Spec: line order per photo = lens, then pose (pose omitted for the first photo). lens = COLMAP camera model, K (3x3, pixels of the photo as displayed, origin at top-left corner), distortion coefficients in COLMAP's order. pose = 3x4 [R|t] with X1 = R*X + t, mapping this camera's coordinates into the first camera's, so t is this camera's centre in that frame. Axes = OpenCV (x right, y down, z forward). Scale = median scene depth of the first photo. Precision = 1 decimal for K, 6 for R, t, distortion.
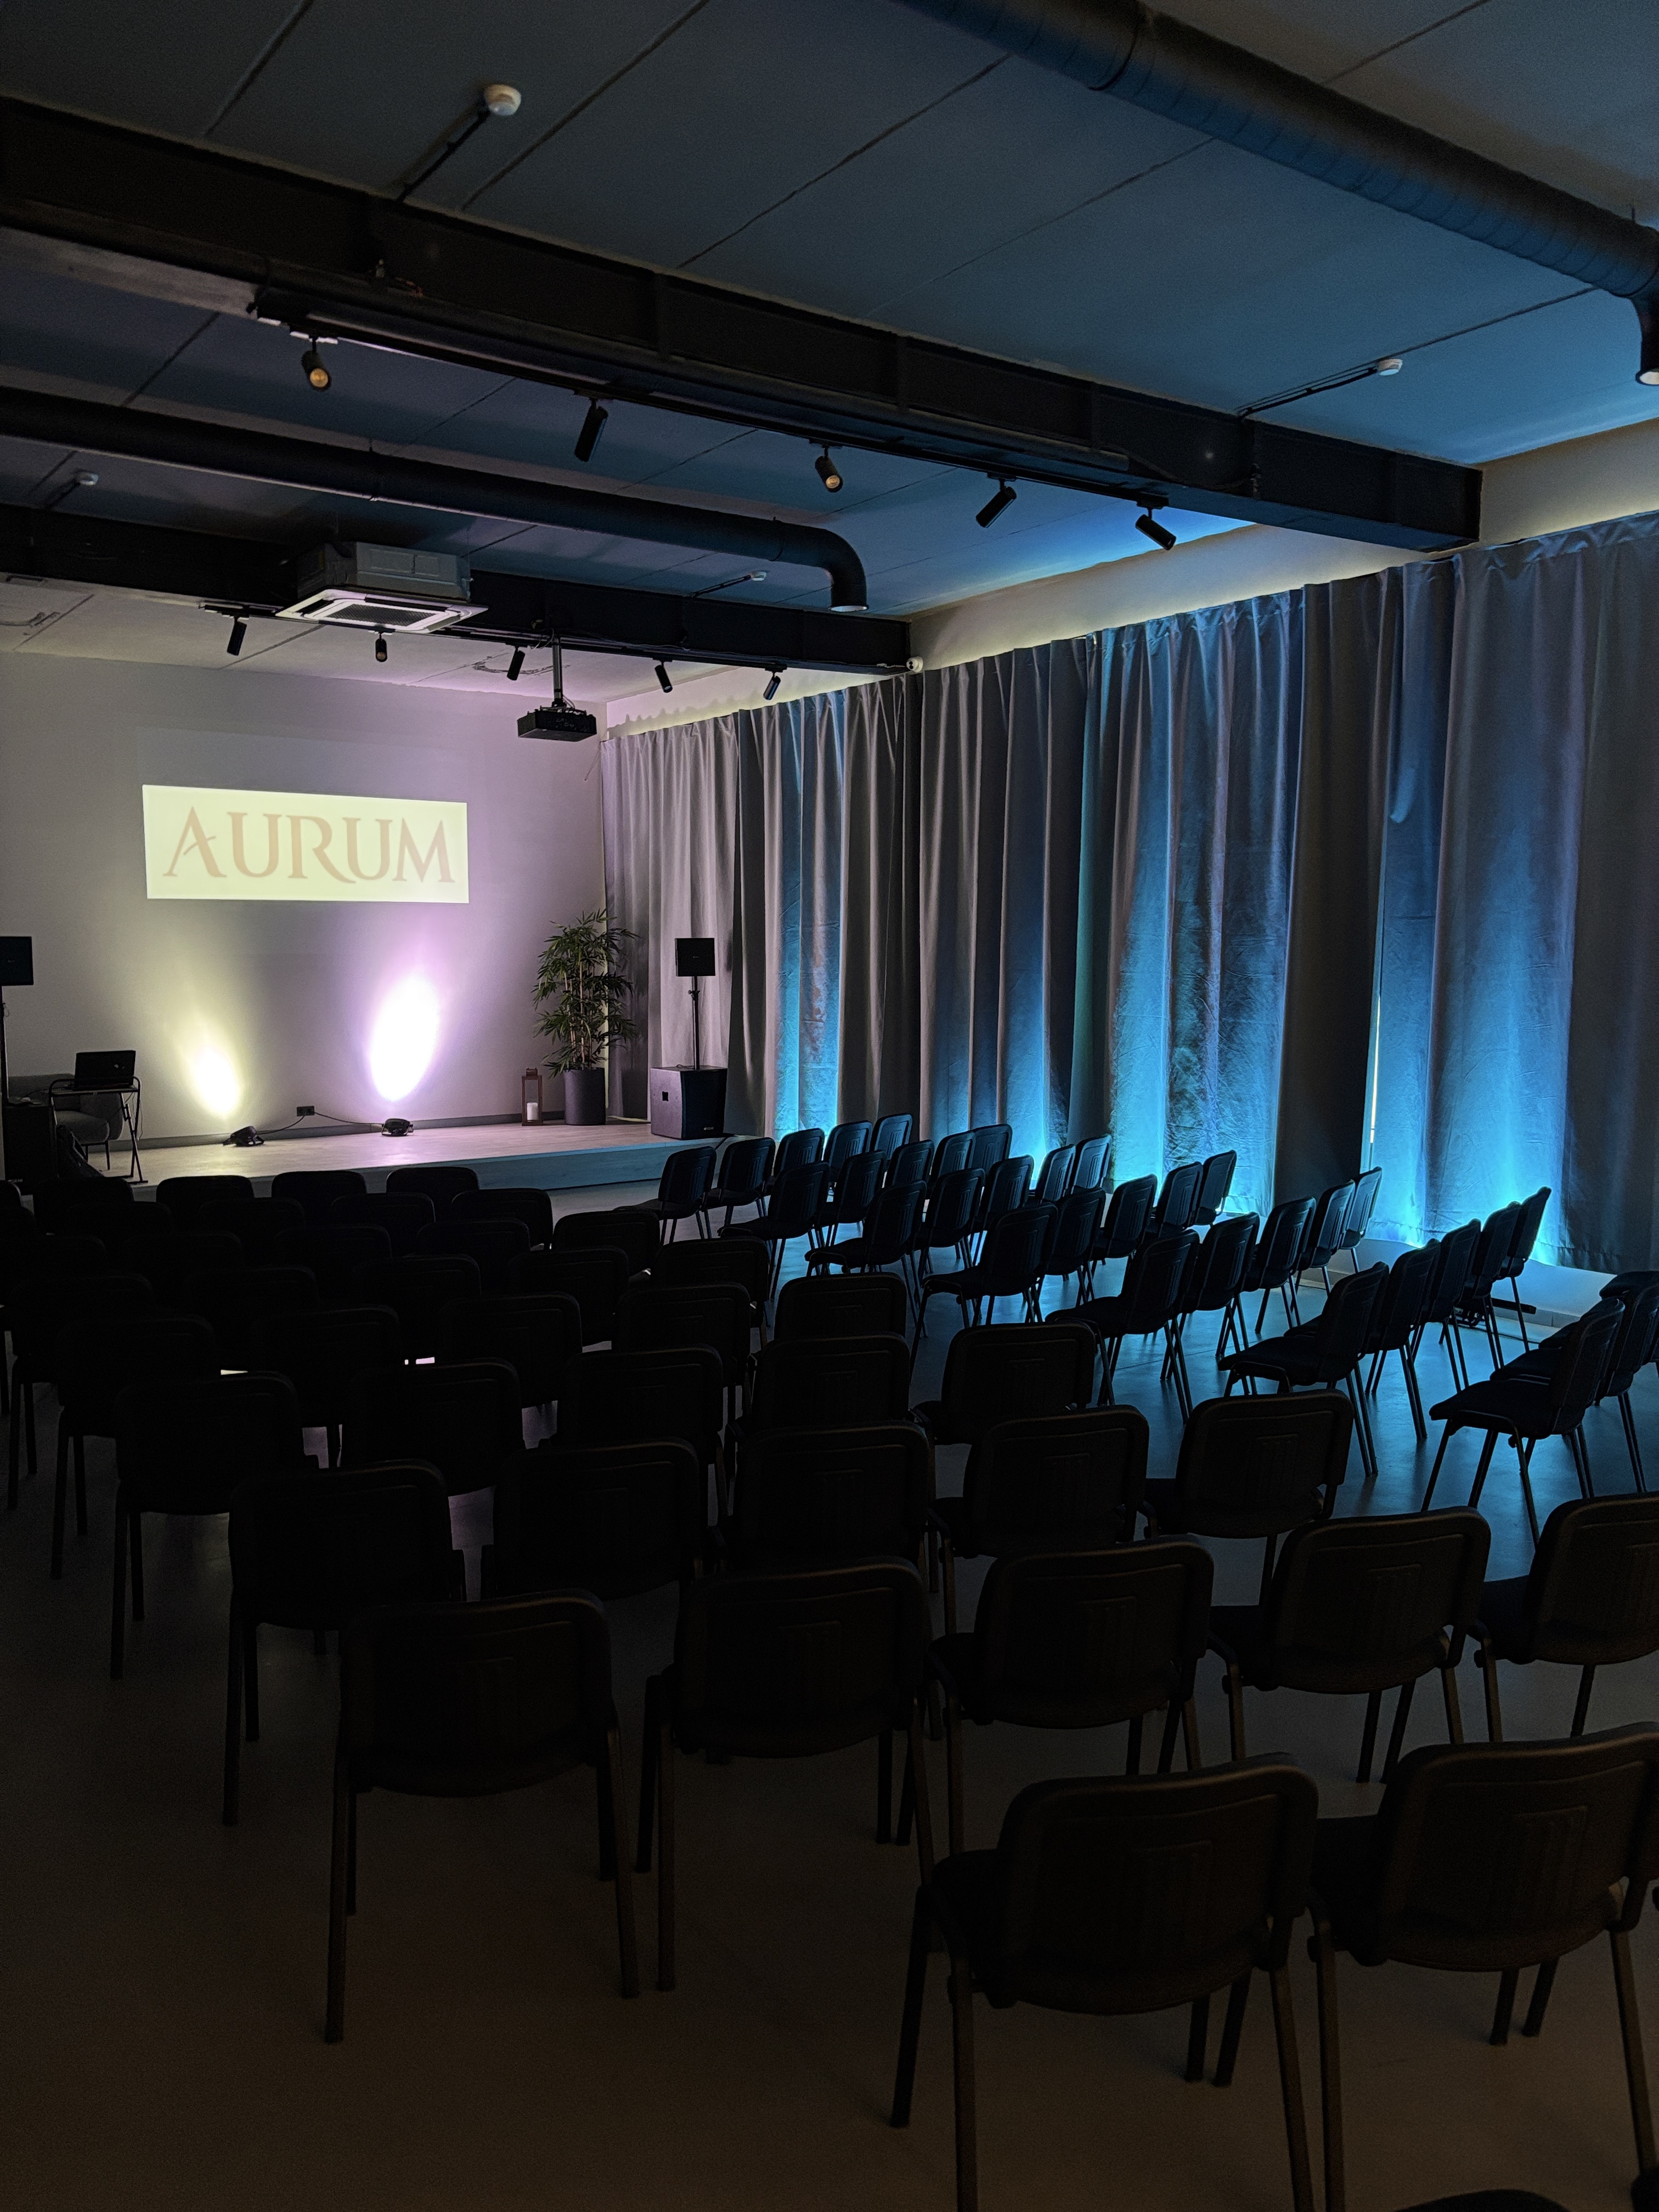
lens RADIAL K [[1685.4, 0, 823.2], [0, 1685.4, 1119.2], [0, 0, 1]] dist [0.015406, -0.002223]
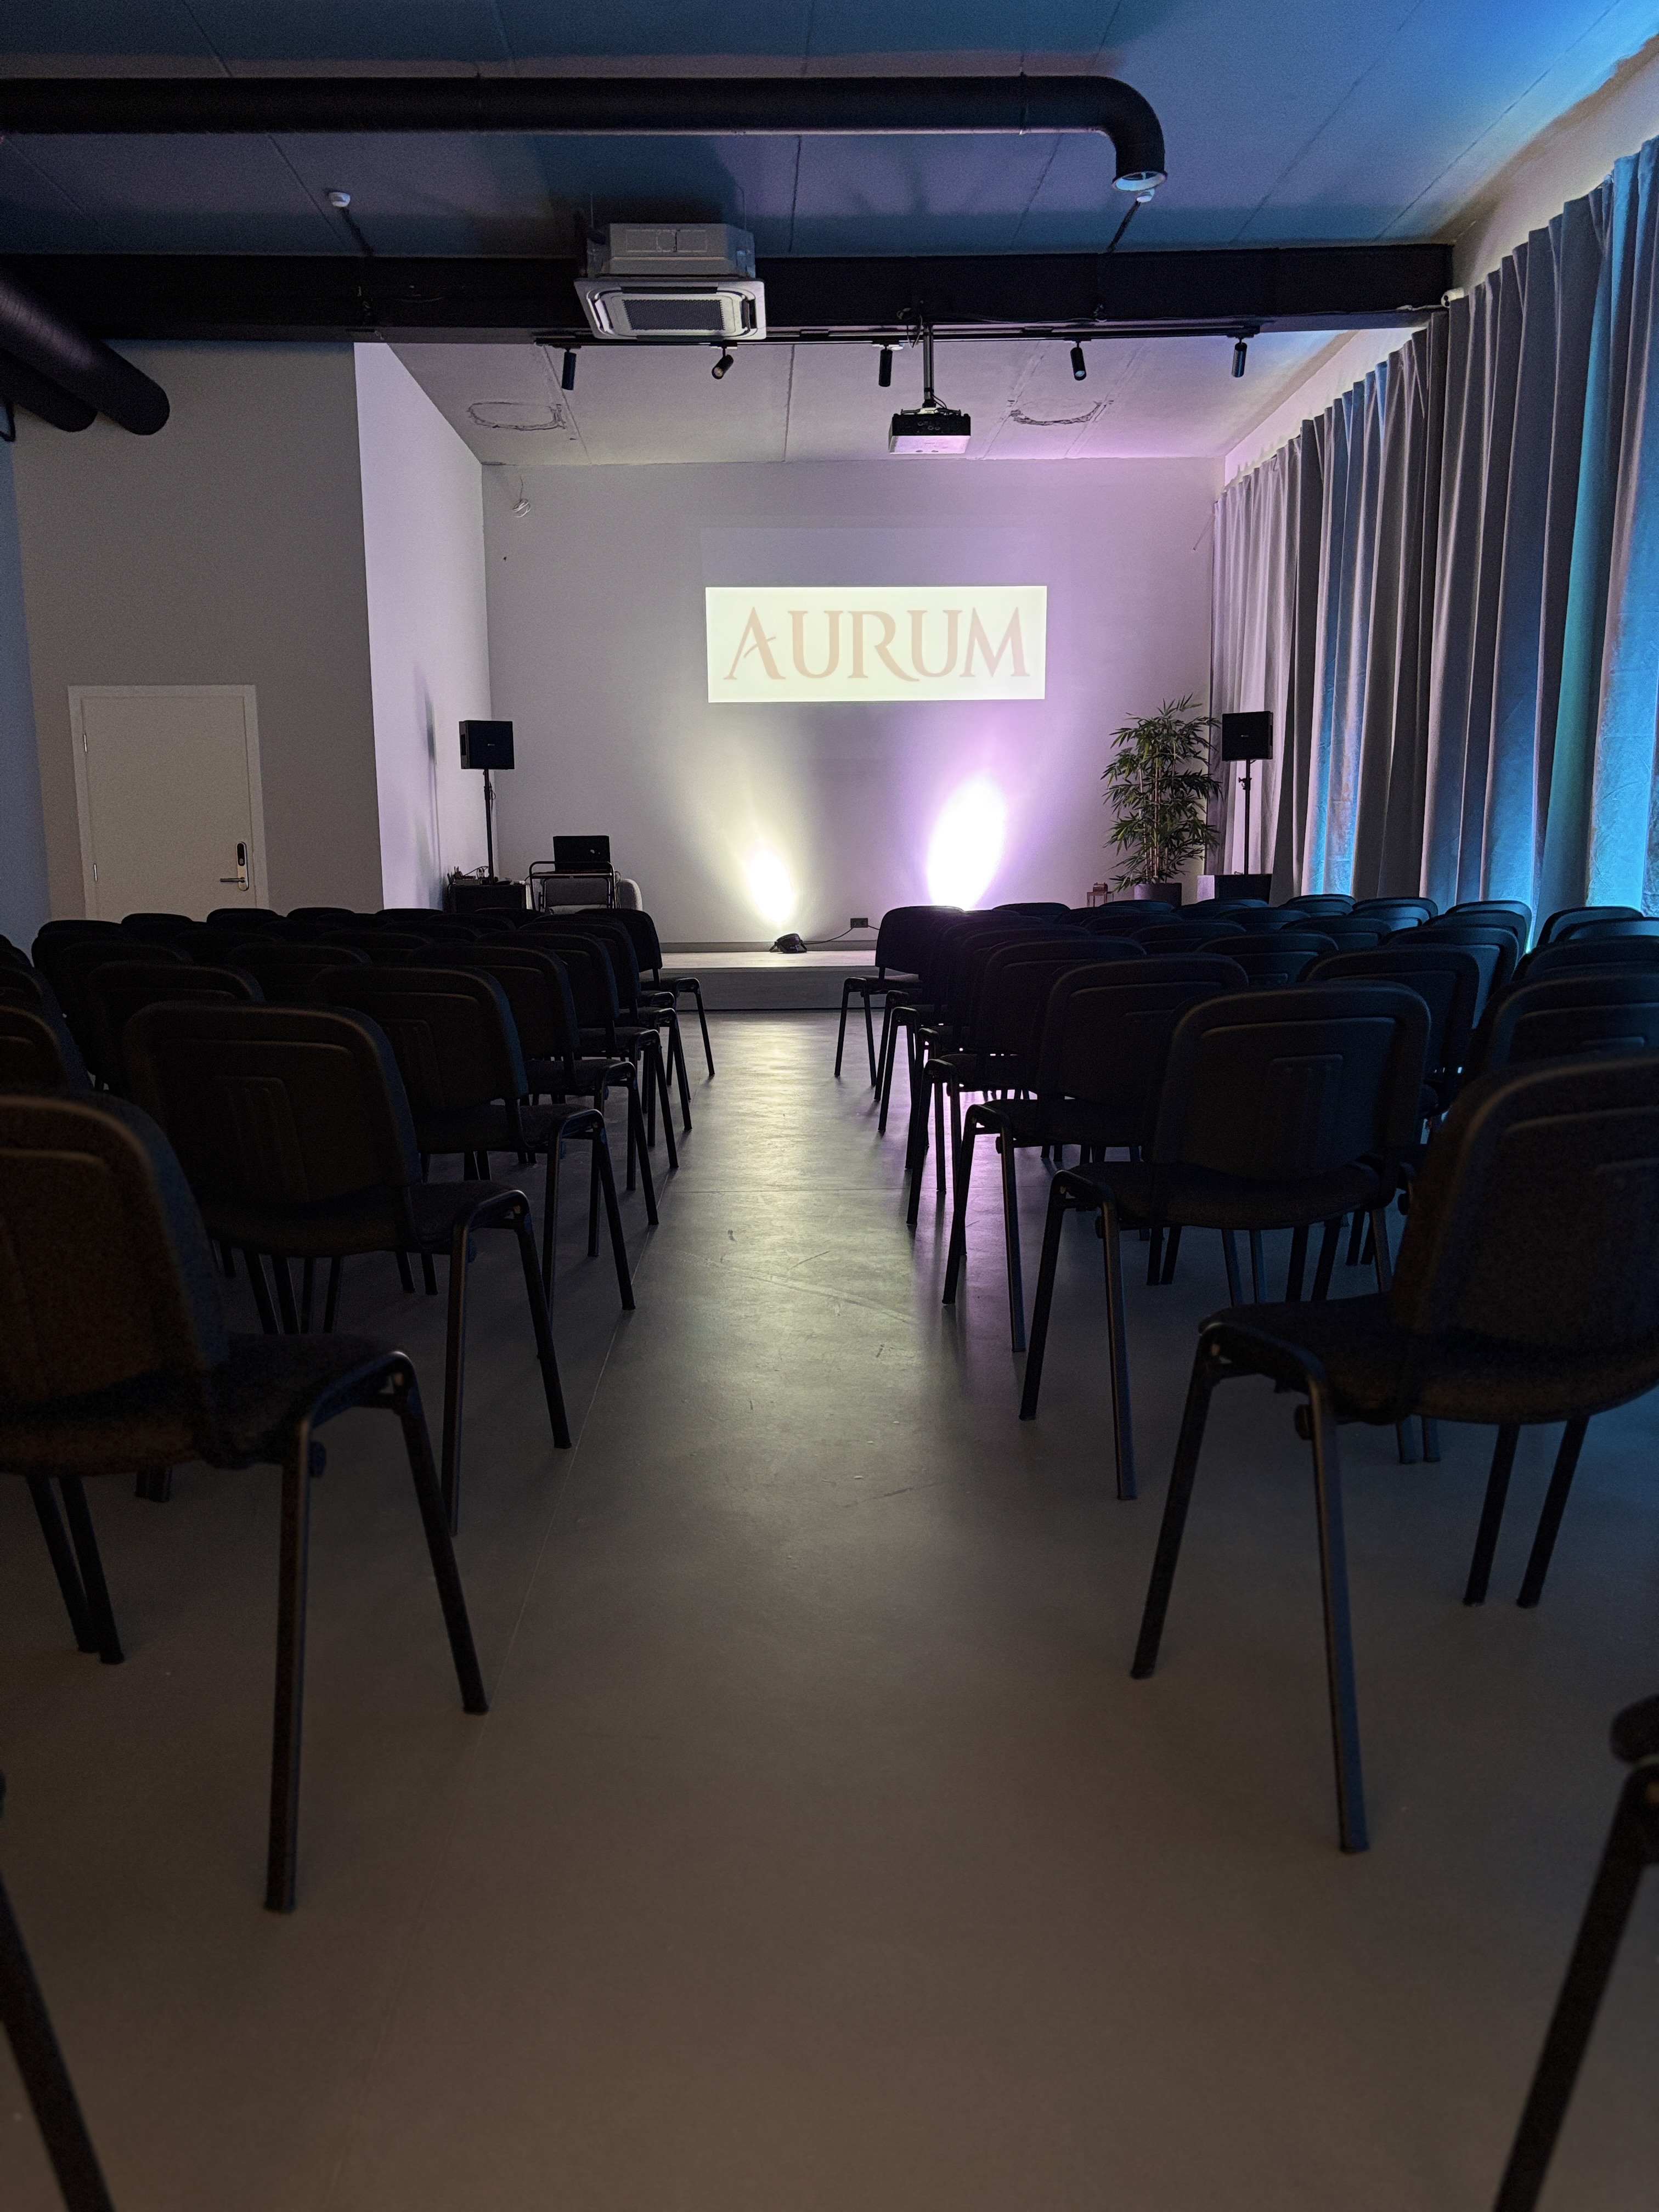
lens RADIAL K [[1685.4, 0, 831.4], [0, 1685.4, 1098.0], [0, 0, 1]] dist [0.015406, -0.002223]
pose [[0.826879, 0.071900, -0.557765, 0.235072], [-0.050166, 0.997270, 0.054185, 0.045838], [0.560138, -0.016824, 0.828228, 0.199248]]
